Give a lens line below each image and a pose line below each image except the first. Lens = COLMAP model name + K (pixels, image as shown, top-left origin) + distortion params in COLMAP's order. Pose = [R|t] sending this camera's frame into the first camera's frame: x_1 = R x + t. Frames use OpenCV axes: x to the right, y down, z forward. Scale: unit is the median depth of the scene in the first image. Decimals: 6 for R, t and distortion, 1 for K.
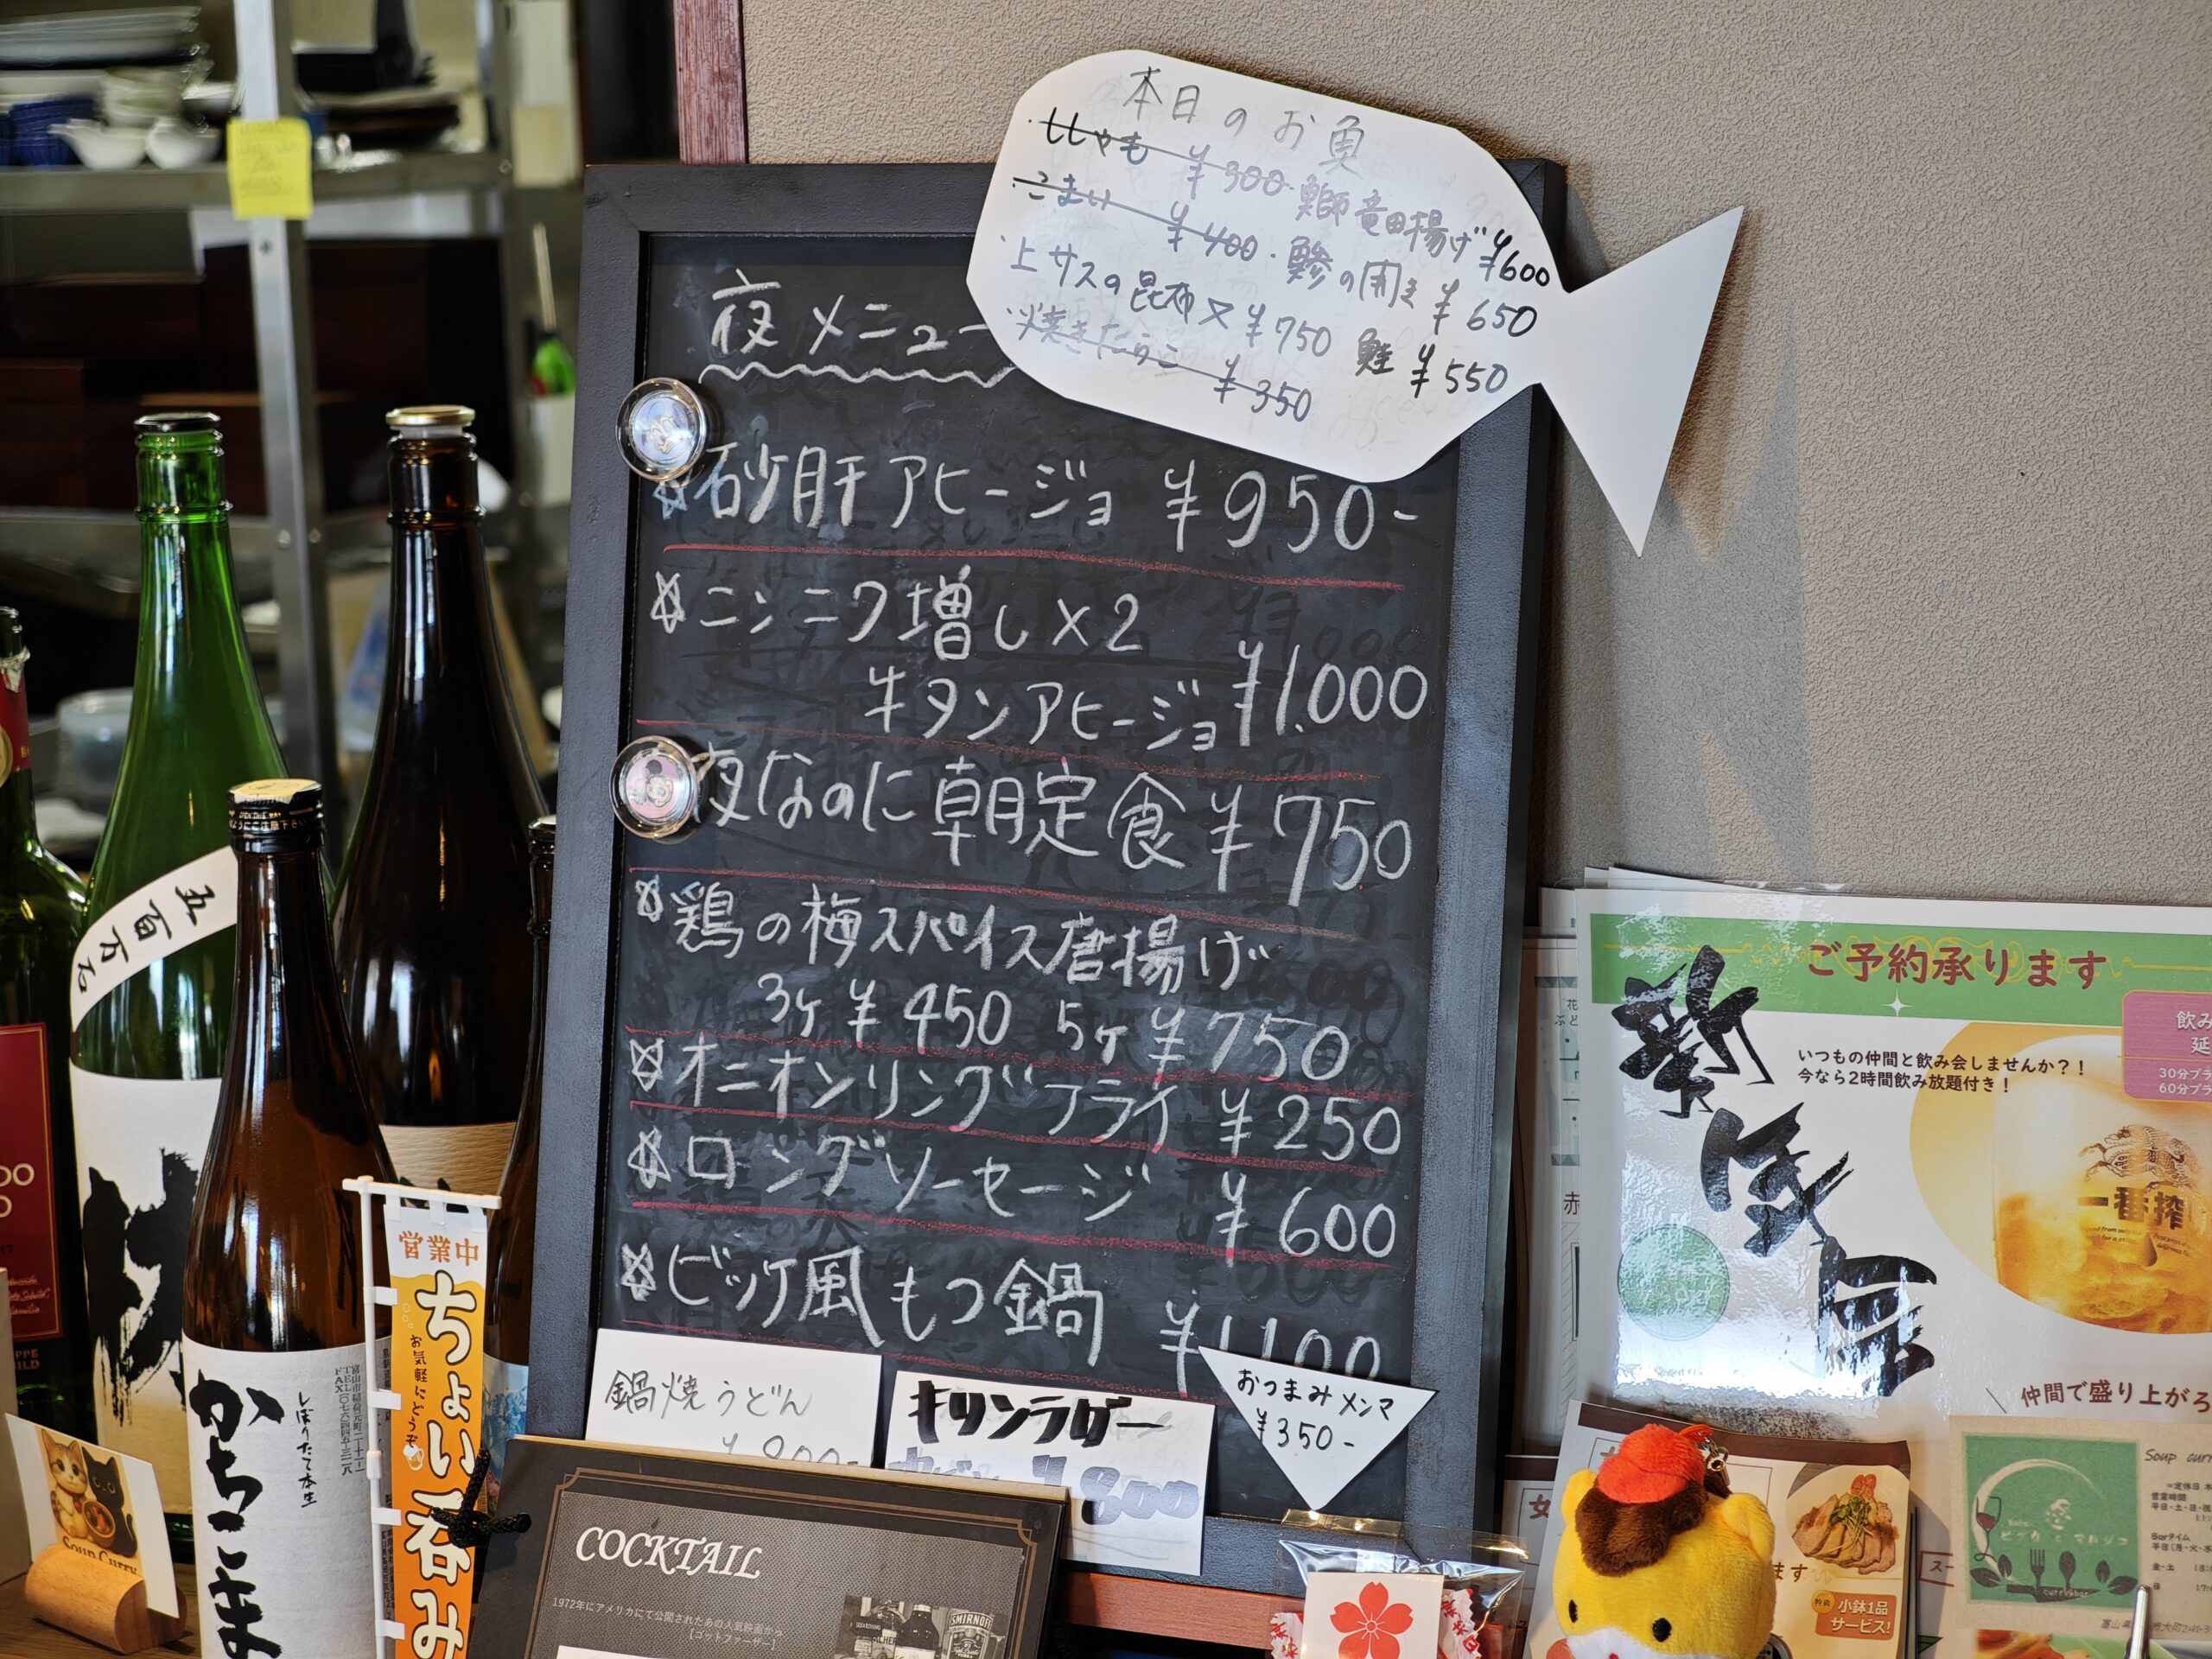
lens RADIAL K [[4733.7, 0, 1105.2], [0, 4733.7, 829.1], [0, 0, 1]] dist [0.099669, 0.000000]
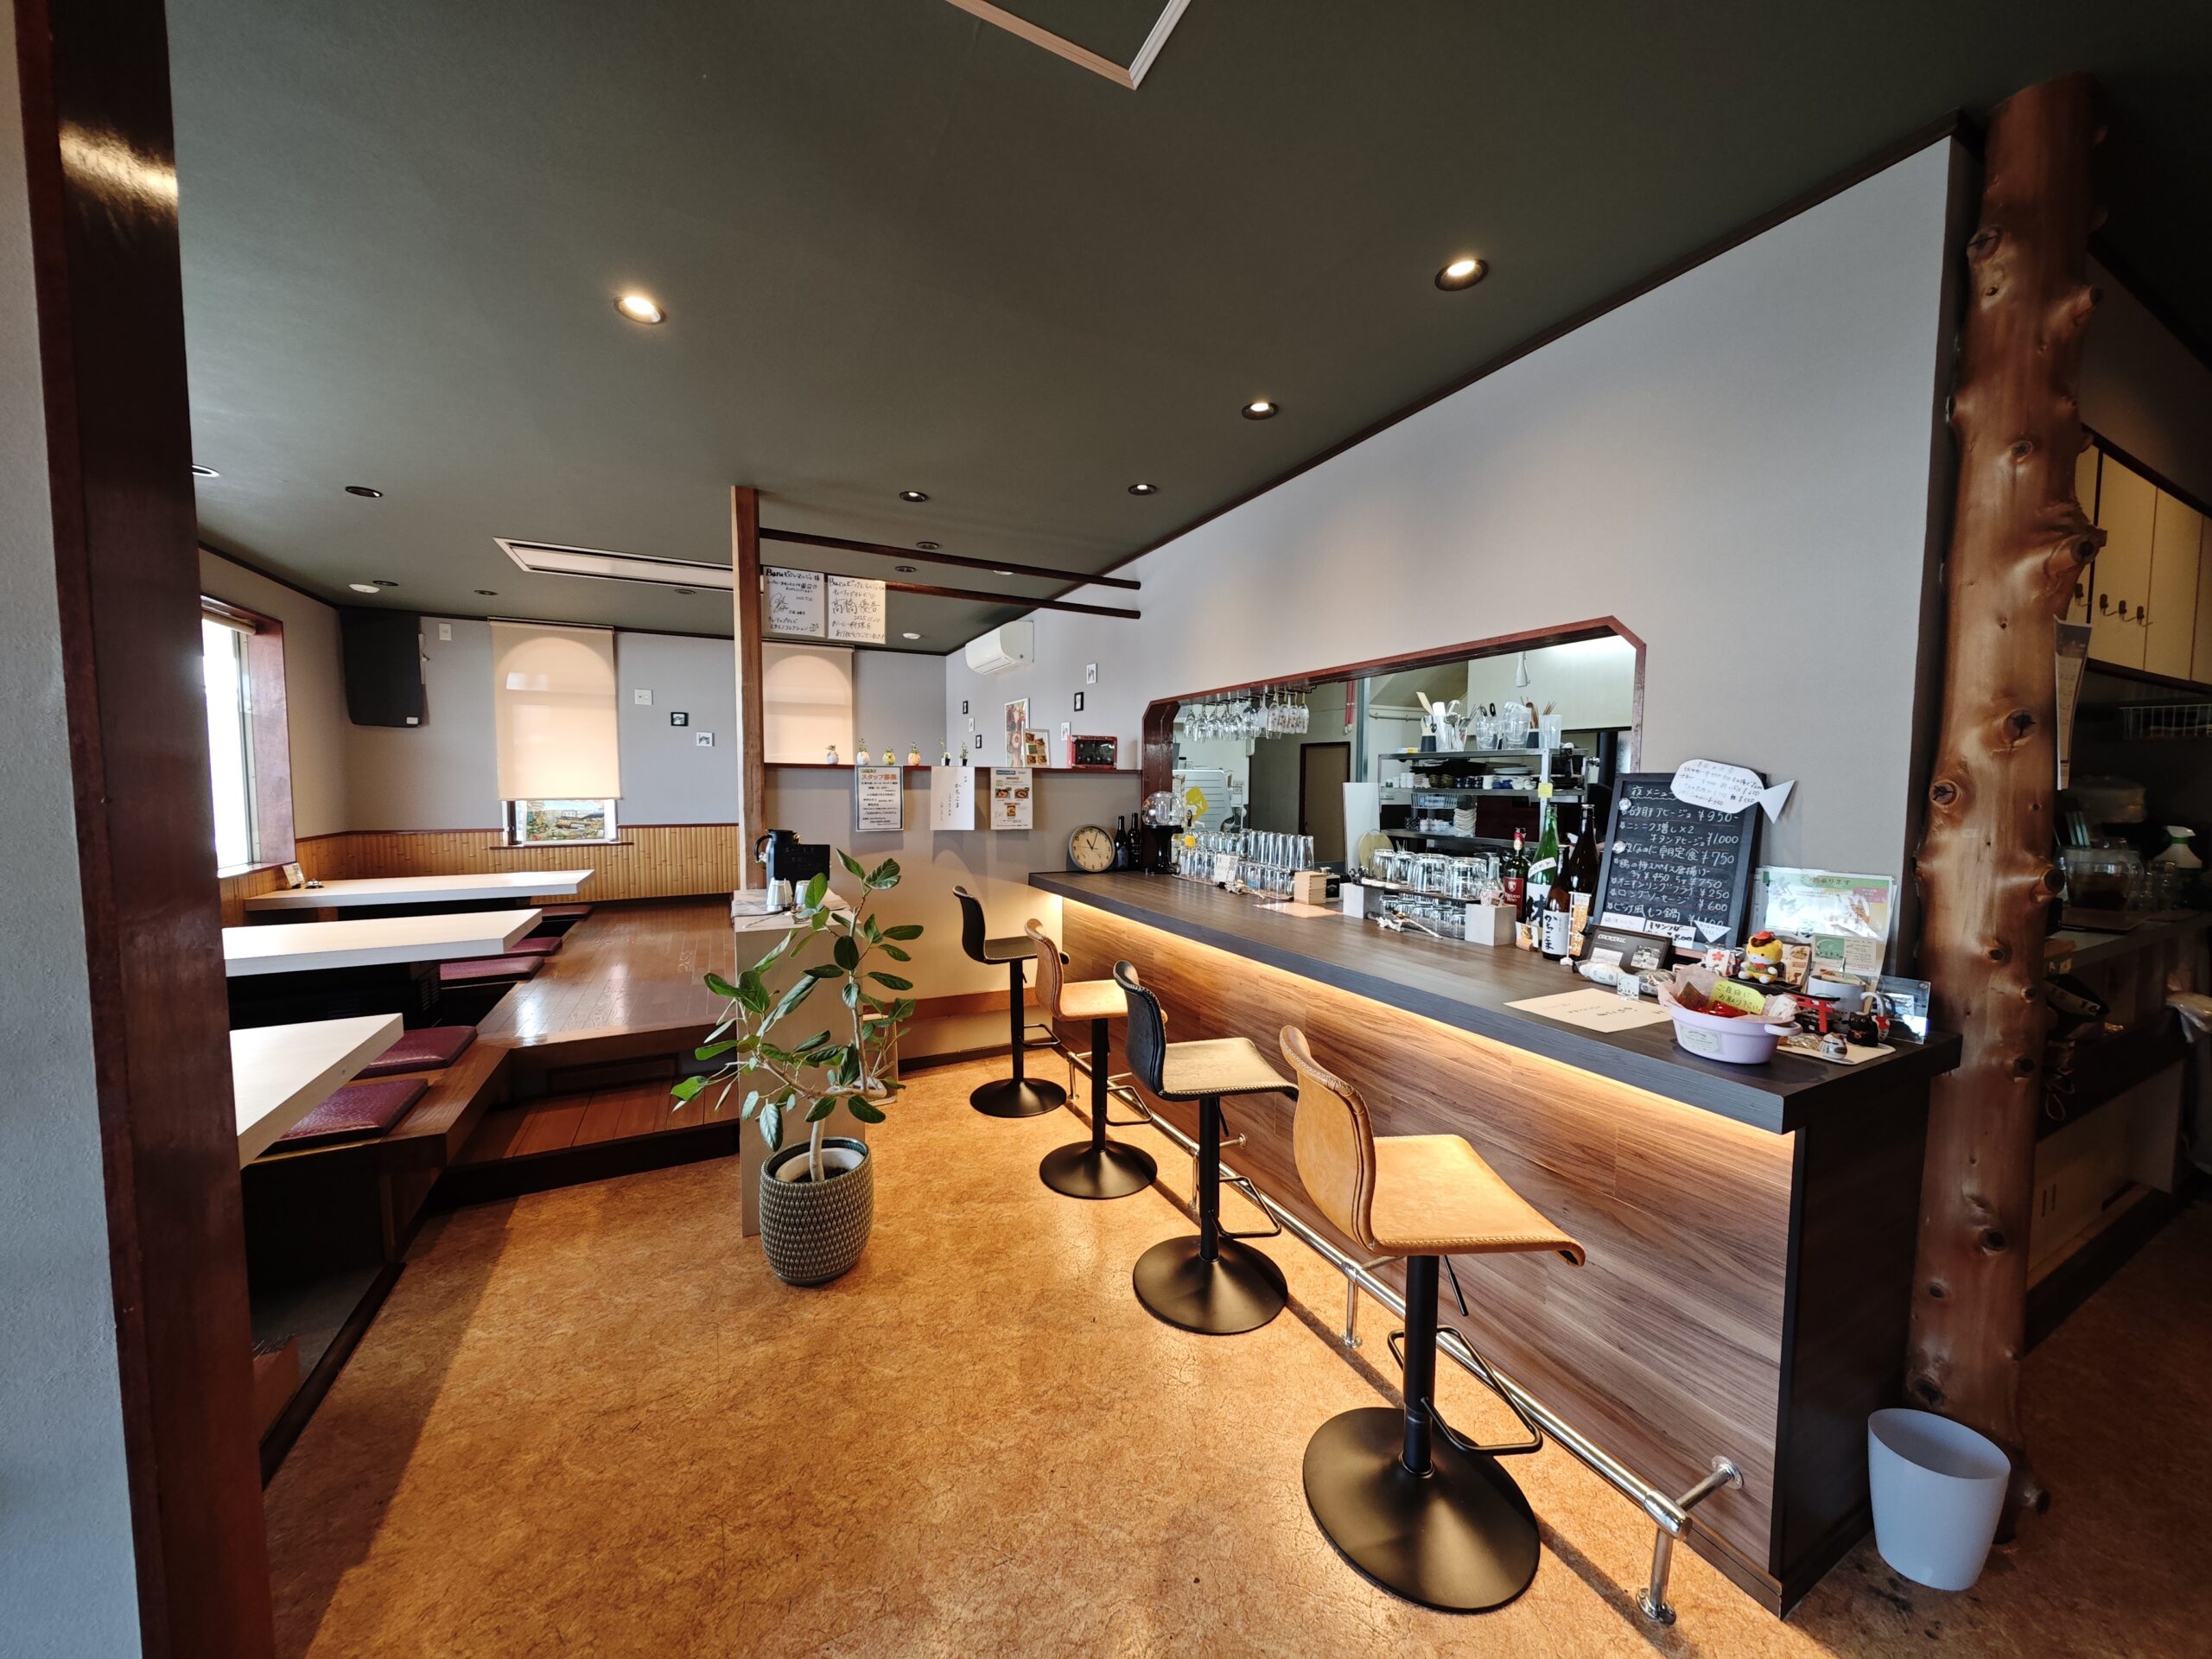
lens RADIAL K [[775.4, 0, 1107.8], [0, 775.4, 826.7], [0, 0, 1]] dist [-0.000396, -0.000025]
pose [[0.786928, 0.072393, -0.612784, 0.030347], [-0.132272, 0.989799, -0.052929, 0.149370], [0.602701, 0.122705, 0.788476, -0.618652]]
